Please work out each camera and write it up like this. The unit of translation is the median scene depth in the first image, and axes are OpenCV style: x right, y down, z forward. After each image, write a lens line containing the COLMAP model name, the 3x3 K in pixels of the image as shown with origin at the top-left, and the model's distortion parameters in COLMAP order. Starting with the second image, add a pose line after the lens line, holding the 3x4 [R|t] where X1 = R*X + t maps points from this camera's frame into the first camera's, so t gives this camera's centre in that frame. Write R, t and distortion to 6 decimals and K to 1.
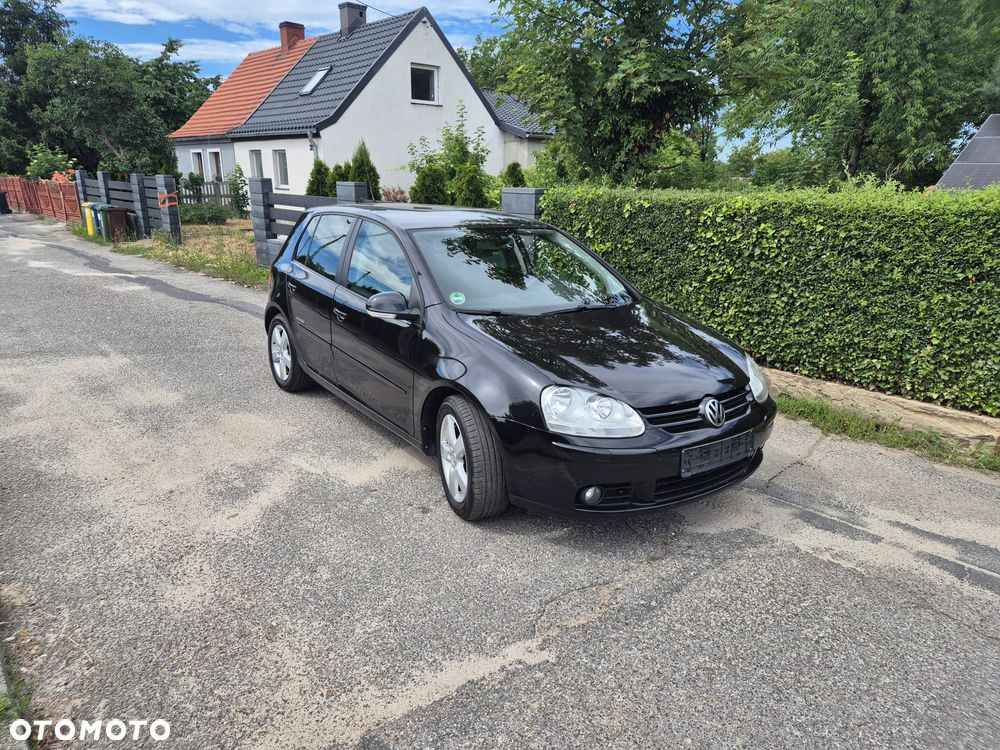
lens RADIAL K [[667.0, 0, 499.0], [0, 667.0, 381.8], [0, 0, 1]] dist [0.070227, -0.059814]
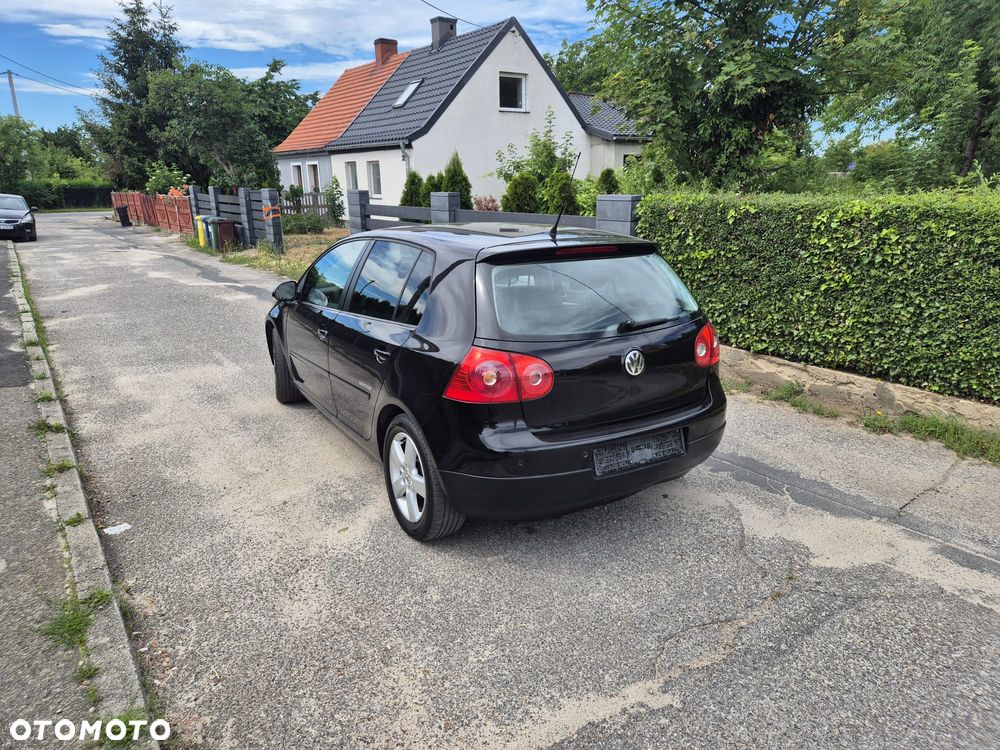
lens RADIAL K [[667.0, 0, 502.7], [0, 667.0, 366.3], [0, 0, 1]] dist [0.070227, -0.059814]
pose [[0.993356, 0.005265, -0.114961, -0.028626], [-0.008079, 0.999679, -0.024024, -0.018362], [0.114798, 0.024794, 0.993079, 0.009761]]
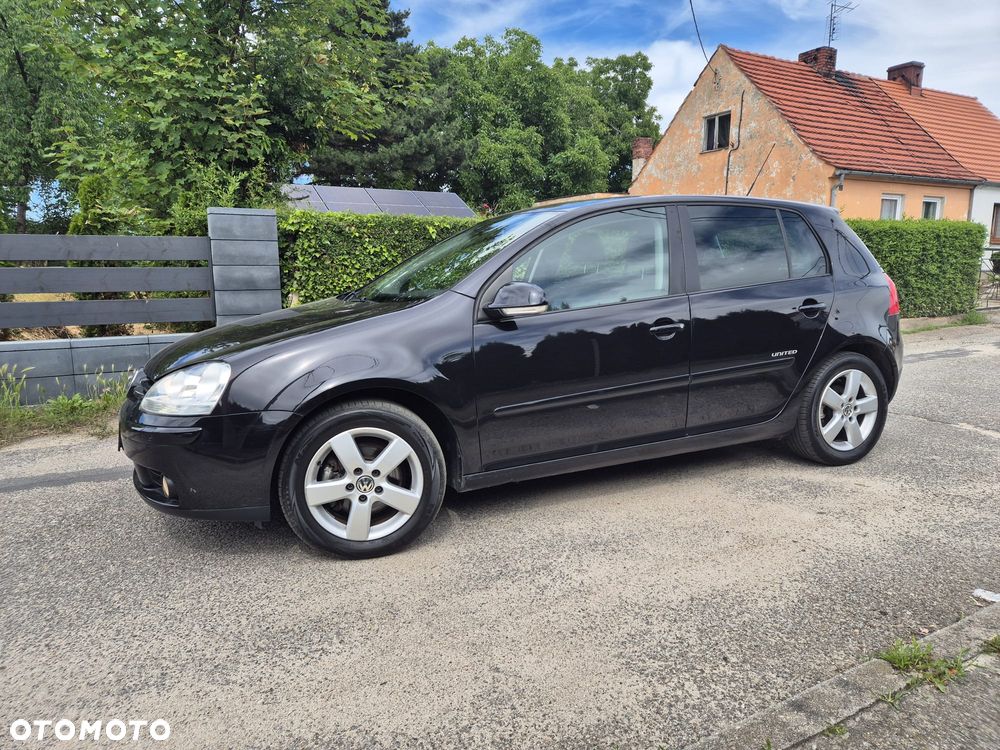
lens RADIAL K [[667.0, 0, 500.0], [0, 667.0, 373.0], [0, 0, 1]] dist [0.070227, -0.059814]
pose [[0.226194, -0.177123, 0.957843, -1.036050], [0.291181, 0.950662, 0.107033, -0.158334], [-0.929543, 0.254695, 0.266609, 0.852620]]
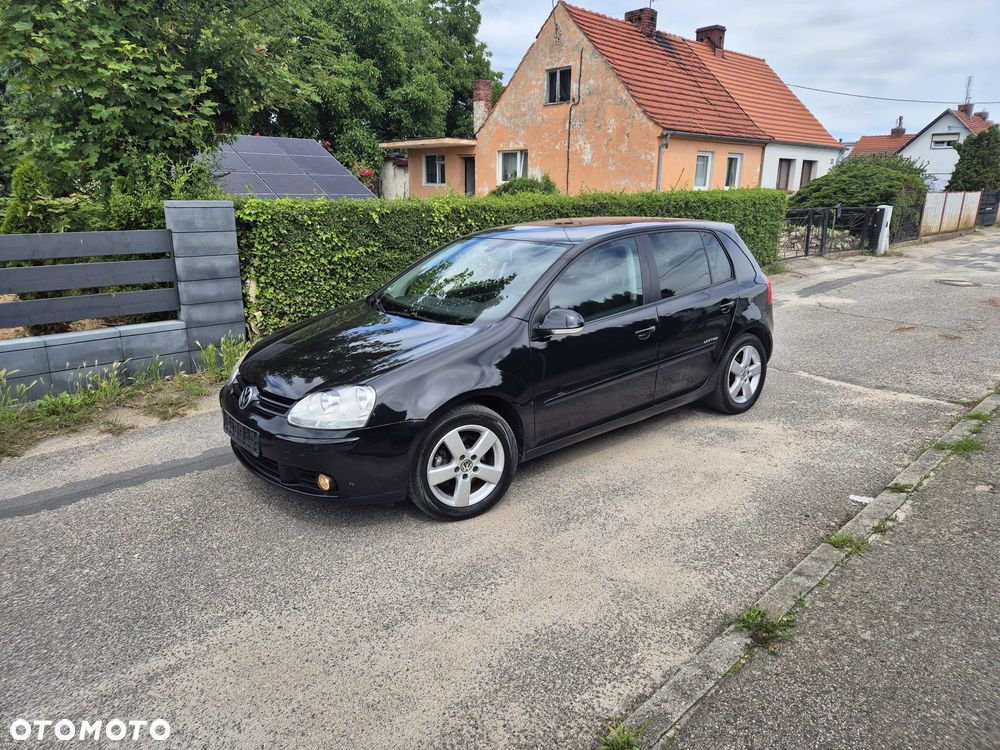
lens RADIAL K [[667.0, 0, 500.7], [0, 667.0, 365.7], [0, 0, 1]] dist [0.070227, -0.059814]
pose [[-0.033040, -0.270451, 0.962167, -1.237940], [0.286922, 0.919603, 0.268340, -0.336086], [-0.957384, 0.284932, 0.047214, 1.021001]]
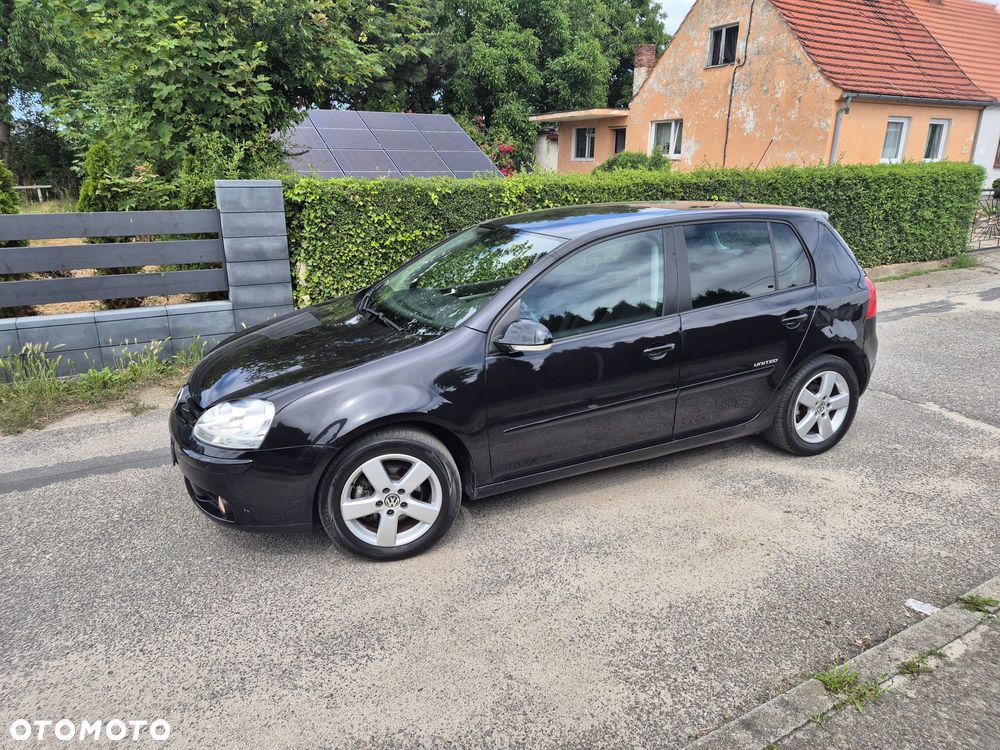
lens RADIAL K [[667.0, 0, 493.7], [0, 667.0, 376.1], [0, 0, 1]] dist [0.070227, -0.059814]
pose [[0.225077, -0.310069, 0.923687, -1.078325], [0.286752, 0.927107, 0.241343, -0.279438], [-0.931190, 0.210548, 0.297583, 0.822226]]
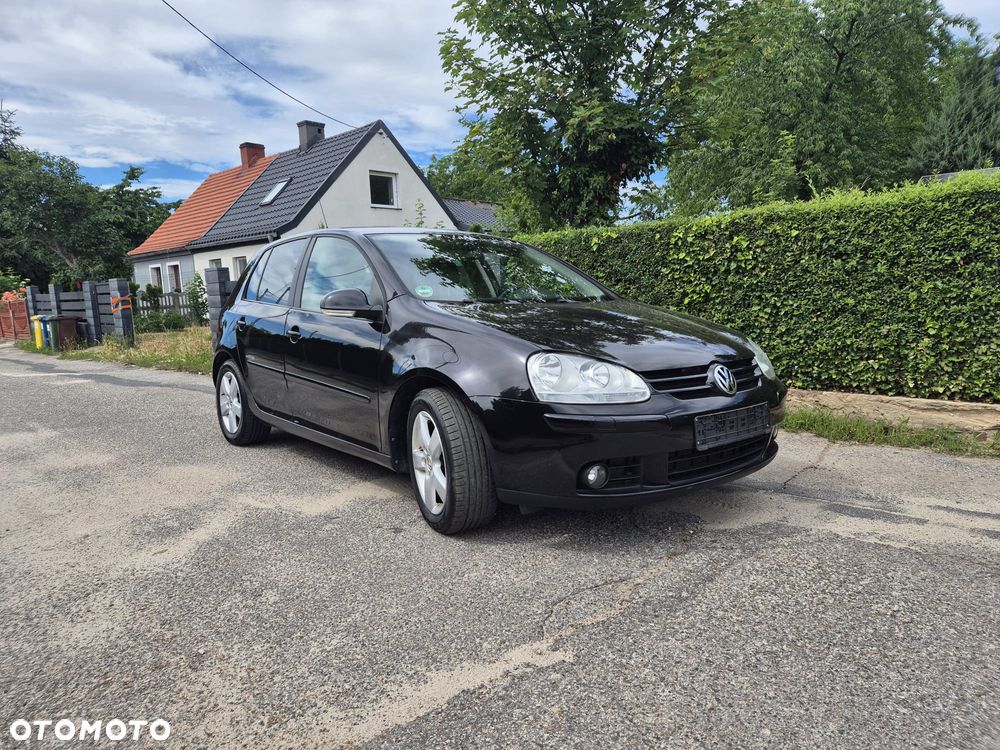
lens RADIAL K [[667.0, 0, 506.2], [0, 667.0, 384.2], [0, 0, 1]] dist [0.070227, -0.059814]
pose [[0.996442, -0.058834, 0.060349, -0.010711], [0.067546, 0.985711, -0.154312, 0.110224], [-0.050408, 0.157840, 0.986177, 0.099387]]
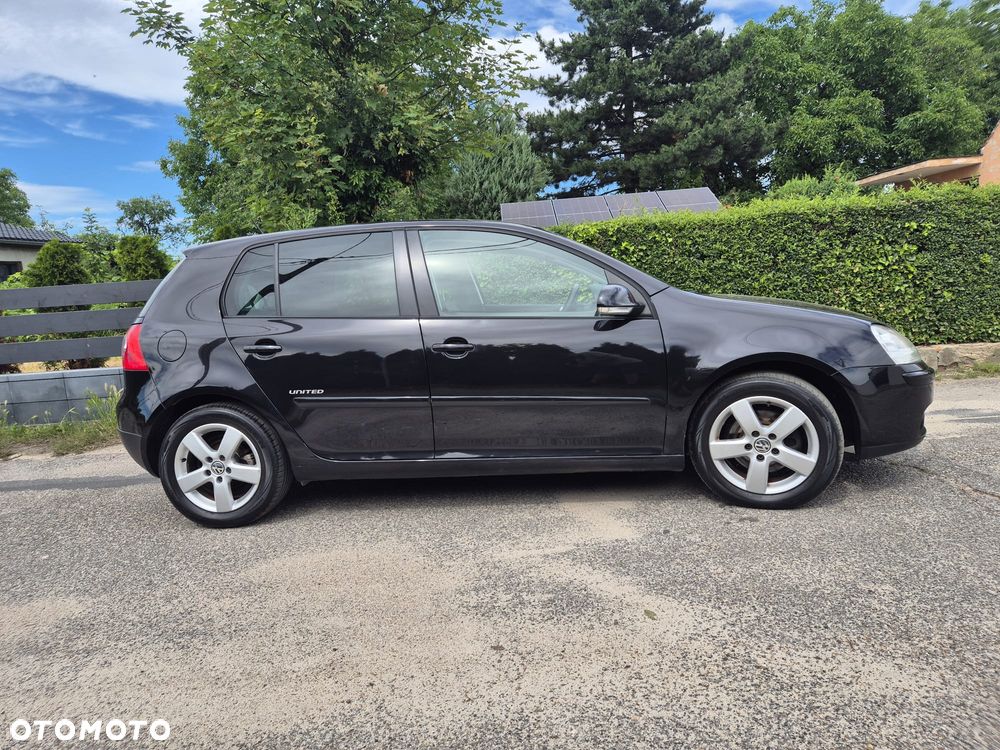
lens RADIAL K [[667.0, 0, 498.7], [0, 667.0, 372.3], [0, 0, 1]] dist [0.070227, -0.059814]
pose [[0.679357, -0.164979, 0.715022, -0.657630], [0.289872, 0.955487, -0.054951, -0.020911], [-0.674128, 0.244596, 0.696939, 0.425001]]
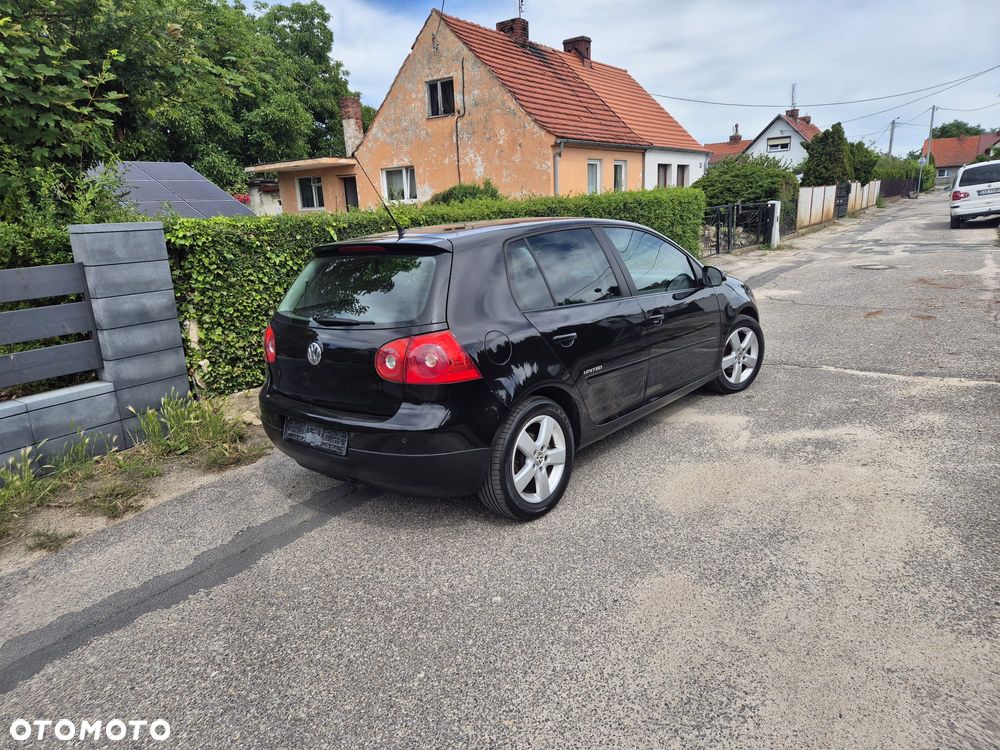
lens RADIAL K [[667.0, 0, 491.5], [0, 667.0, 381.6], [0, 0, 1]] dist [0.070227, -0.059814]
pose [[-0.226614, -0.247391, 0.942042, -1.013106], [0.332925, 0.889272, 0.313620, -0.365631], [-0.915318, 0.384700, -0.119159, 1.240888]]
